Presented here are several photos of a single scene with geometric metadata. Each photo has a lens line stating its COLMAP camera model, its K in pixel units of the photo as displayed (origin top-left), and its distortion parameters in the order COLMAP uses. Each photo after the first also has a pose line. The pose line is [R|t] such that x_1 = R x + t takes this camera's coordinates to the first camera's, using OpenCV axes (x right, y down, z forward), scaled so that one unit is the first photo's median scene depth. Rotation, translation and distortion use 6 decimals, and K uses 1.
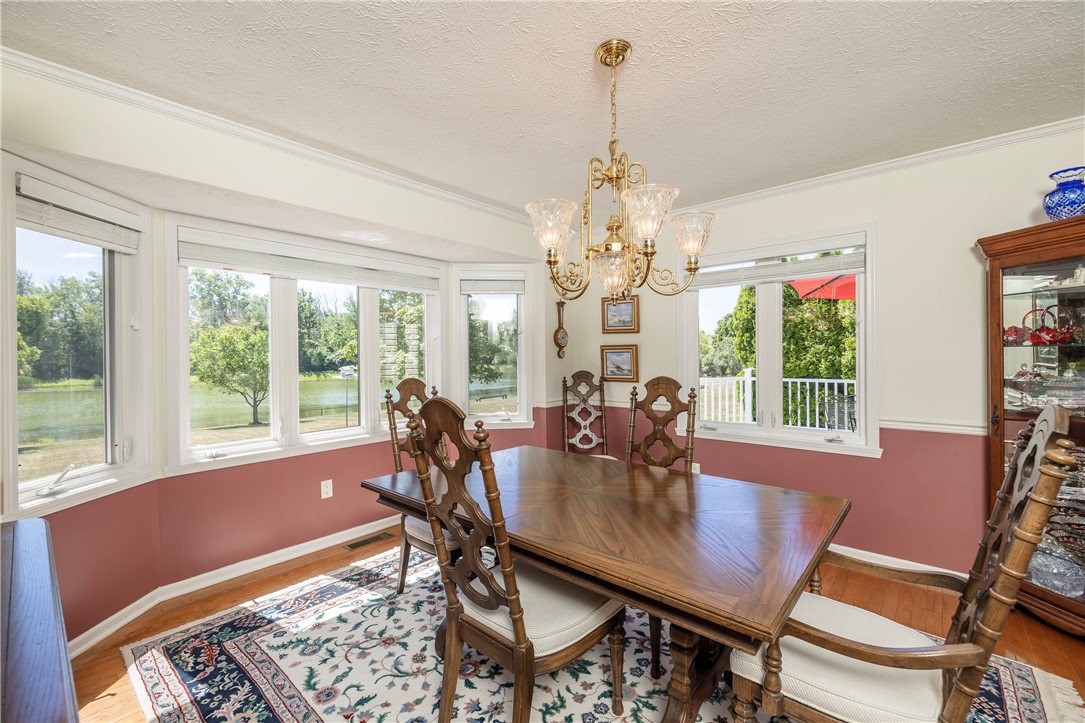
lens RADIAL K [[451.8, 0, 542.3], [0, 451.8, 357.8], [0, 0, 1]] dist [0.000367, -0.000378]
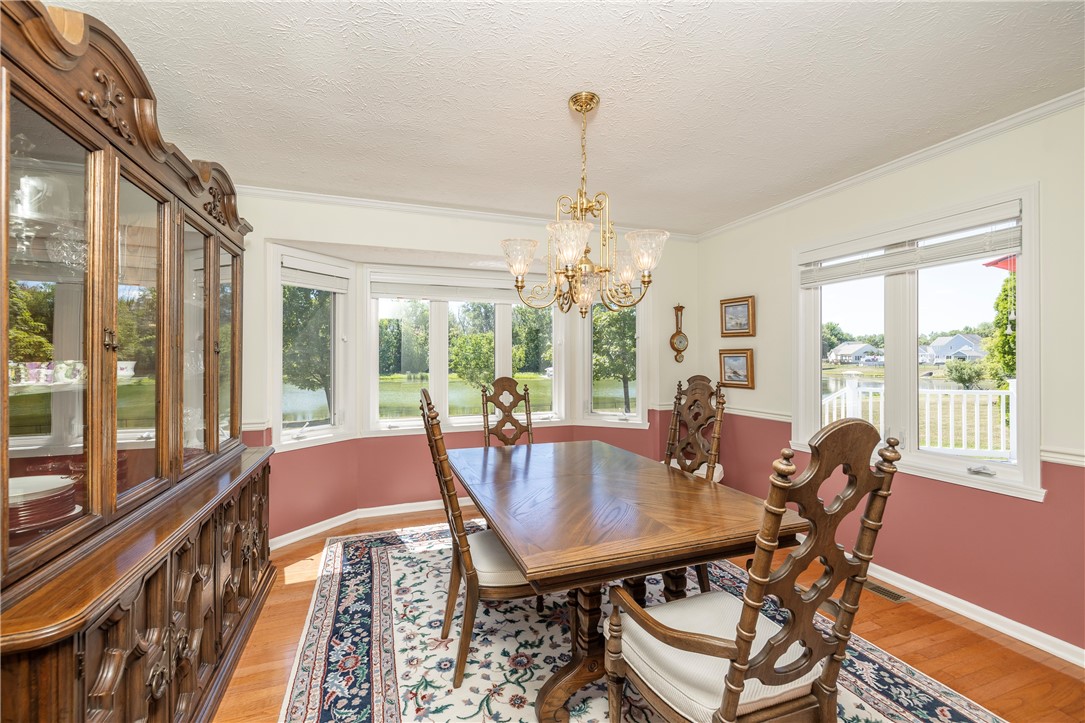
lens RADIAL K [[451.8, 0, 539.4], [0, 451.8, 358.5], [0, 0, 1]] dist [0.000367, -0.000378]
pose [[0.877604, 0.006952, -0.479336, 0.446233], [-0.009095, 0.999956, -0.002149, -0.004819], [0.479300, 0.006245, 0.877629, -0.055617]]
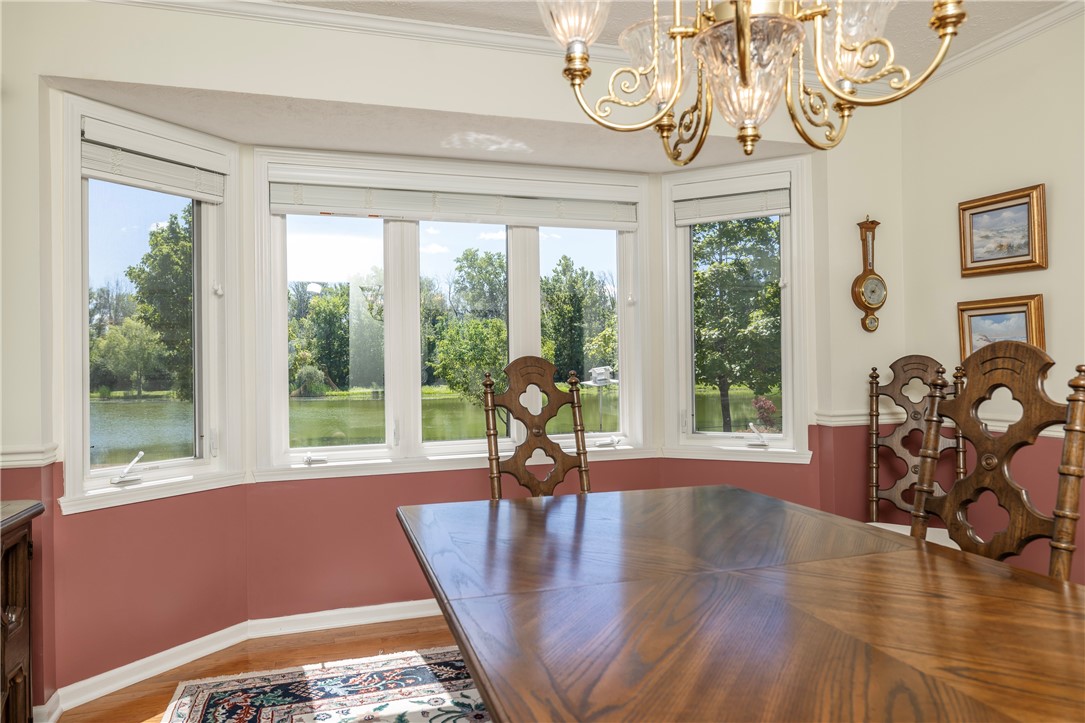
lens RADIAL K [[700.1, 0, 537.7], [0, 700.1, 359.6], [0, 0, 1]] dist [-0.008769, 0.006345]
pose [[0.850986, -0.005850, -0.525157, 0.243318], [0.004078, 0.999981, -0.004531, 0.061068], [0.525173, 0.001714, 0.850994, 0.232991]]
